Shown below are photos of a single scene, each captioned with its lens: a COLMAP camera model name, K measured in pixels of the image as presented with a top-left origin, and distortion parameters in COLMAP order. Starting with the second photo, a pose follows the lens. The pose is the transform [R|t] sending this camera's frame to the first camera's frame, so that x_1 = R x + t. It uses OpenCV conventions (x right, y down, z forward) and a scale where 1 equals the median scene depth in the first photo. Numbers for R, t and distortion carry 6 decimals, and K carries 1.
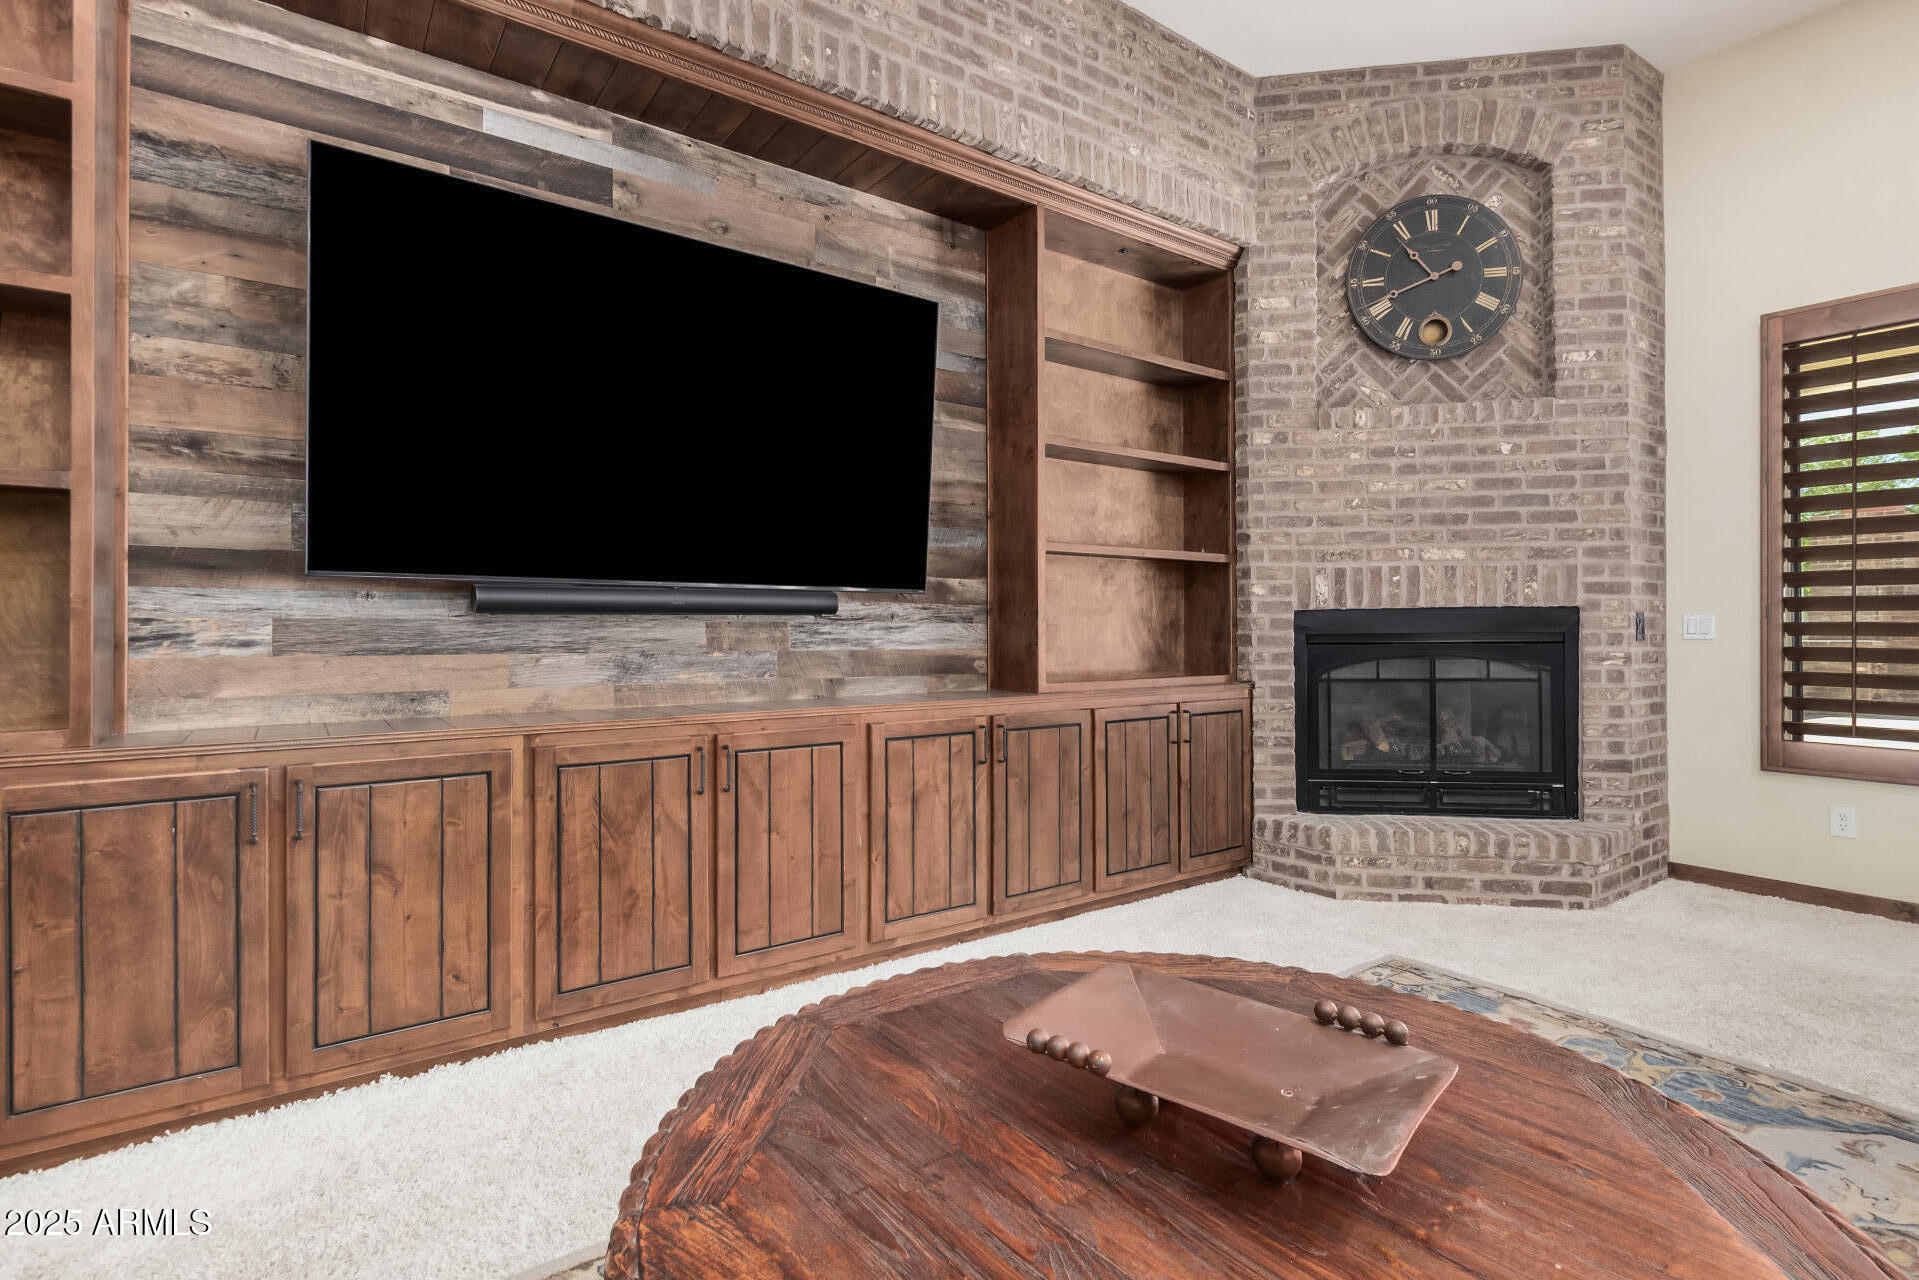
lens RADIAL K [[910.9, 0, 957.7], [0, 910.9, 635.0], [0, 0, 1]] dist [-0.002124, -0.000588]
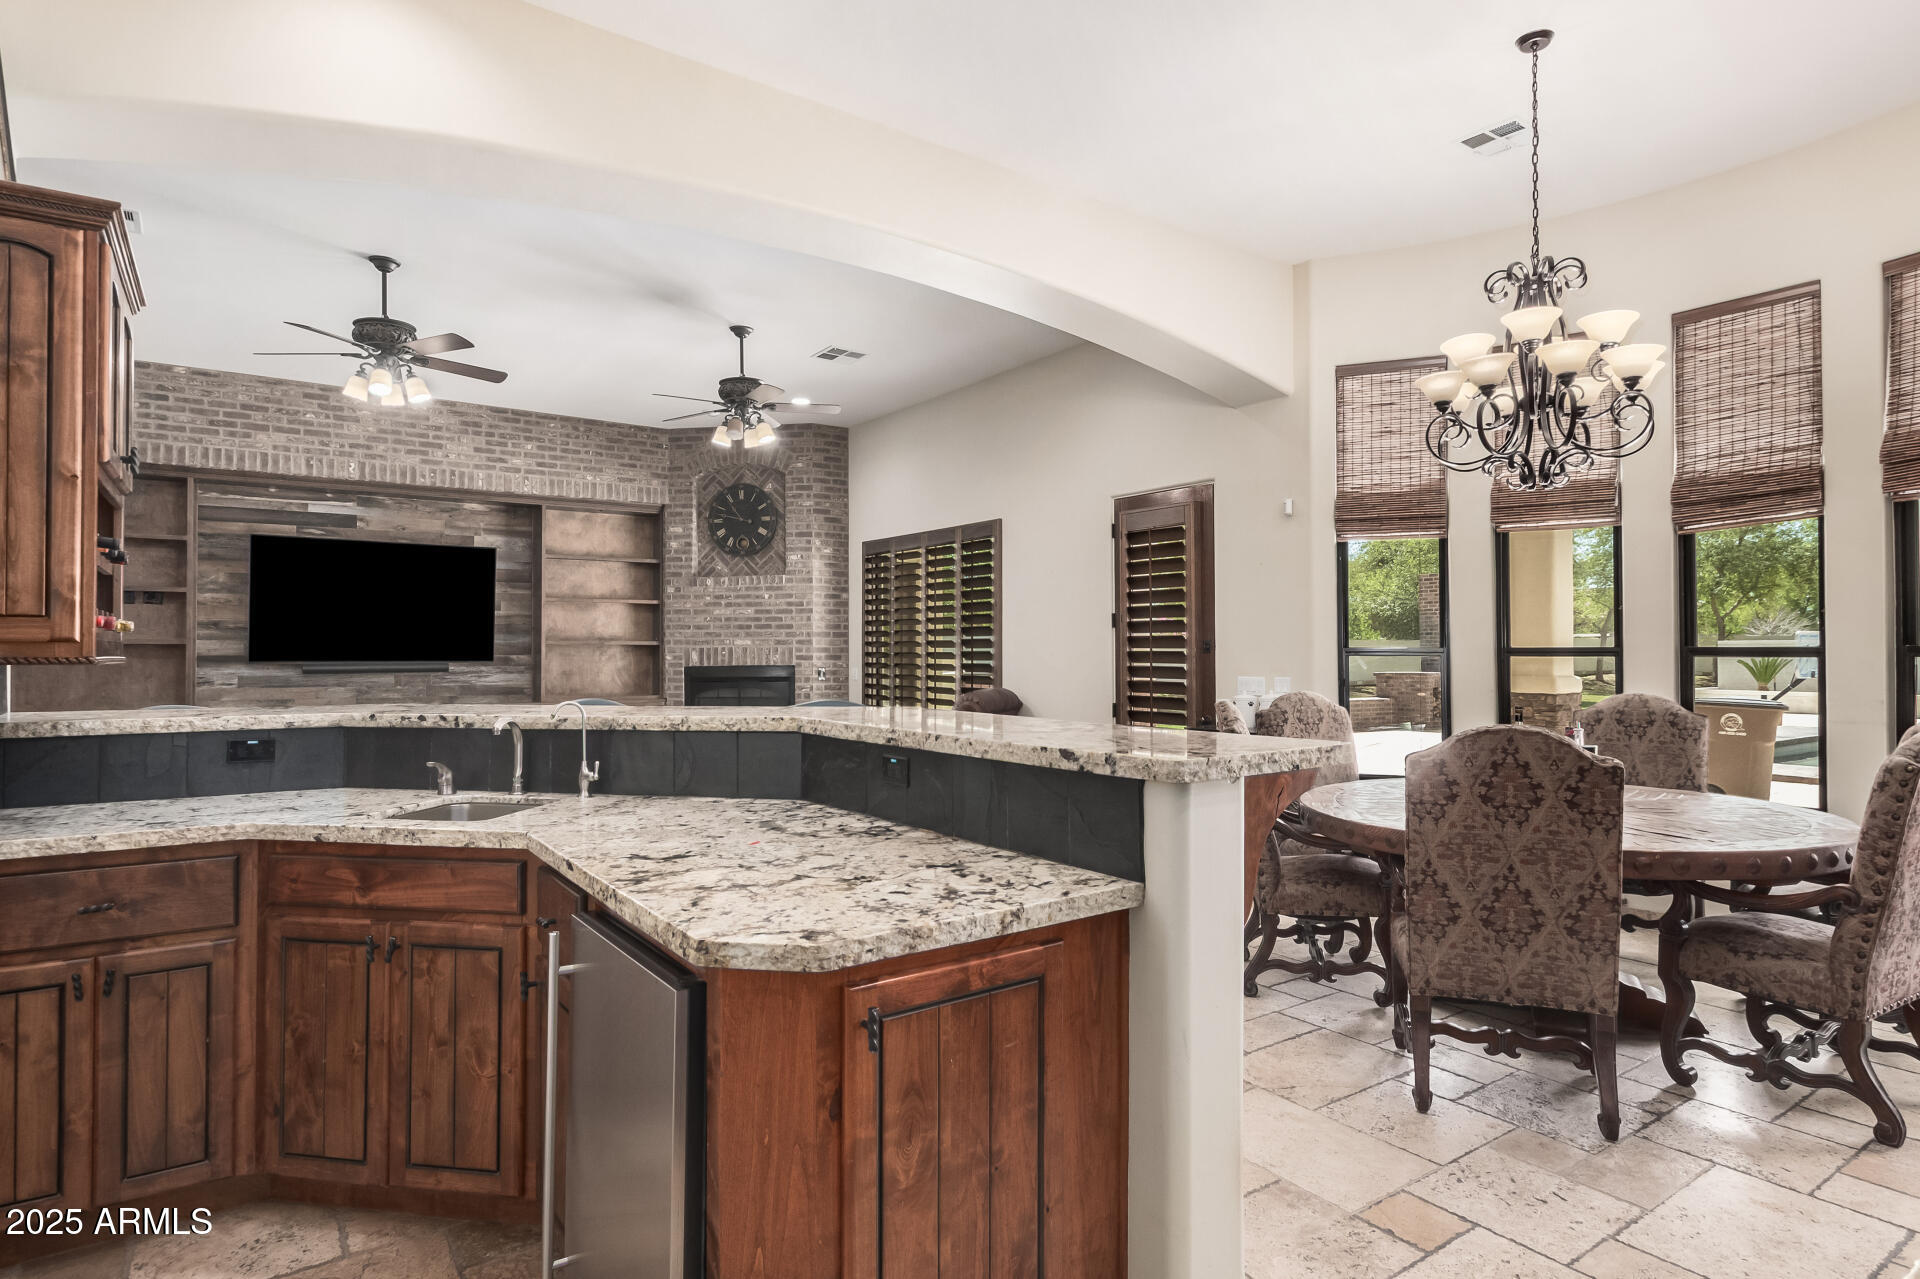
lens RADIAL K [[1030.0, 0, 961.7], [0, 1030.0, 643.1], [0, 0, 1]] dist [0.001105, 0.001094]
pose [[0.999900, -0.001159, -0.014064, 1.133336], [0.000940, 0.999879, -0.015544, -0.046682], [0.014080, 0.015529, 0.999780, -1.591794]]
